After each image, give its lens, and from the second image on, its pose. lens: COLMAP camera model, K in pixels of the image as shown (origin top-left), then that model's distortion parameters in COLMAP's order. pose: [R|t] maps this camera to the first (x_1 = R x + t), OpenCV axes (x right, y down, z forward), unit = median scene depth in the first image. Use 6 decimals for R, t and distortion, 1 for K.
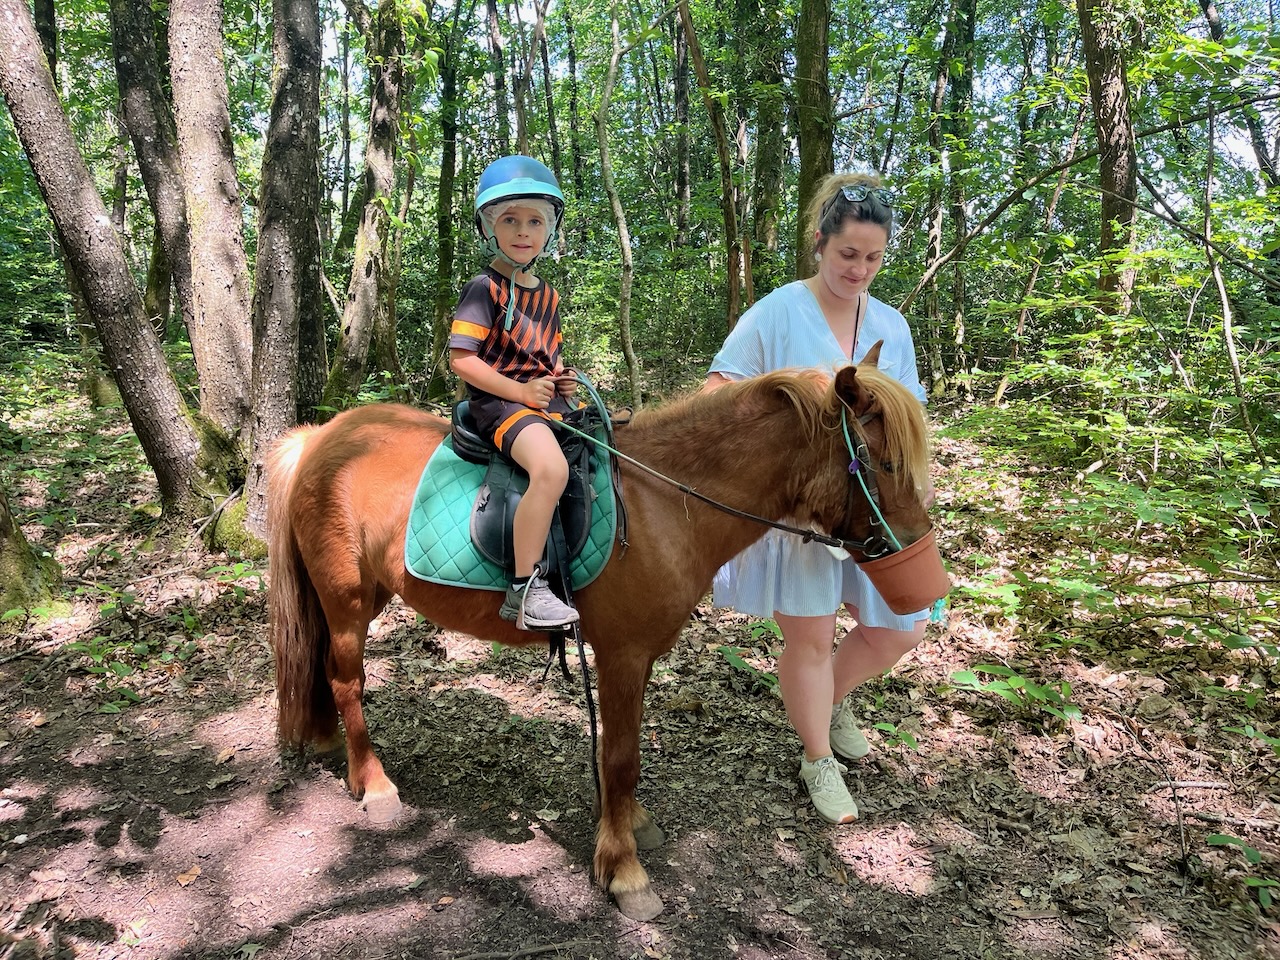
lens RADIAL K [[976.6, 0, 651.2], [0, 976.6, 470.2], [0, 0, 1]] dist [0.066554, -0.093383]
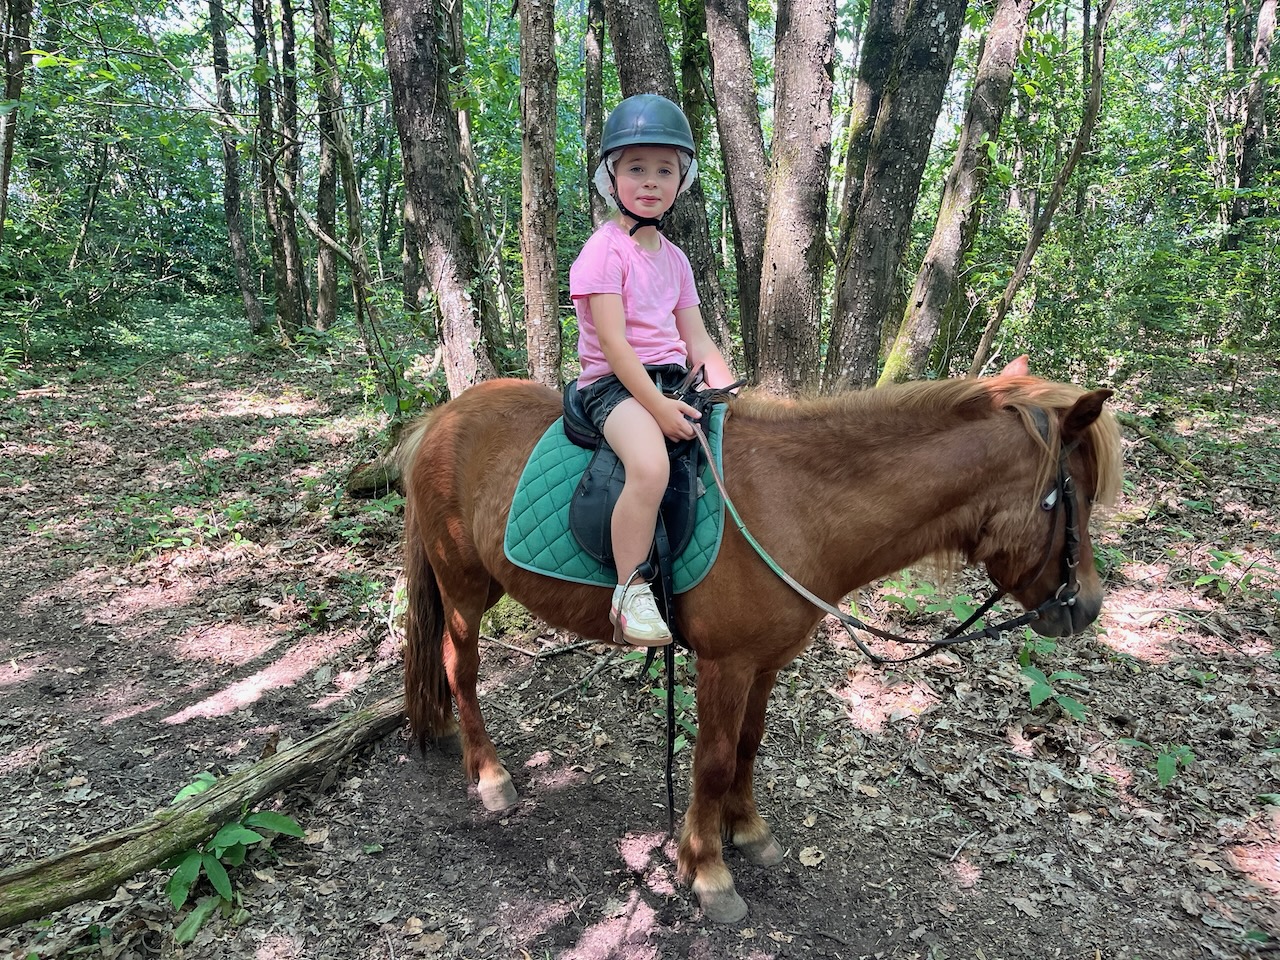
lens RADIAL K [[949.3, 0, 632.3], [0, 949.3, 497.9], [0, 0, 1]] dist [-0.001539, 0.020887]
pose [[0.895575, 0.127961, -0.426112, -0.191353], [-0.102929, 0.991355, 0.081374, -0.024984], [0.432841, -0.029017, 0.901003, 0.190101]]
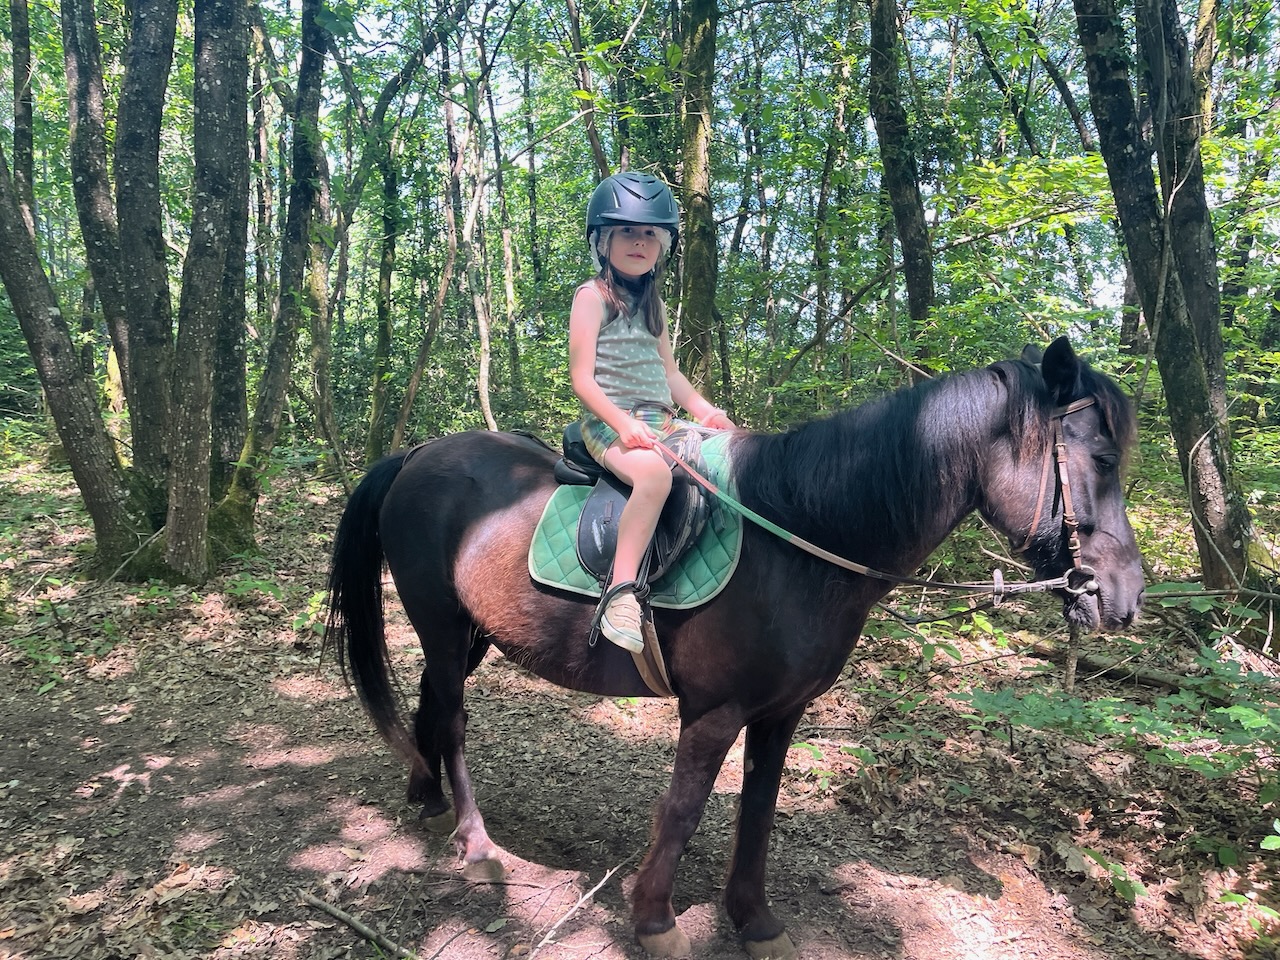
lens RADIAL K [[976.6, 0, 655.2], [0, 976.6, 489.5], [0, 0, 1]] dist [0.066554, -0.093383]
pose [[0.999655, 0.005356, 0.025713, 0.167374], [-0.003849, 0.998290, -0.058322, 0.041524], [-0.025982, 0.058203, 0.997967, -0.245187]]
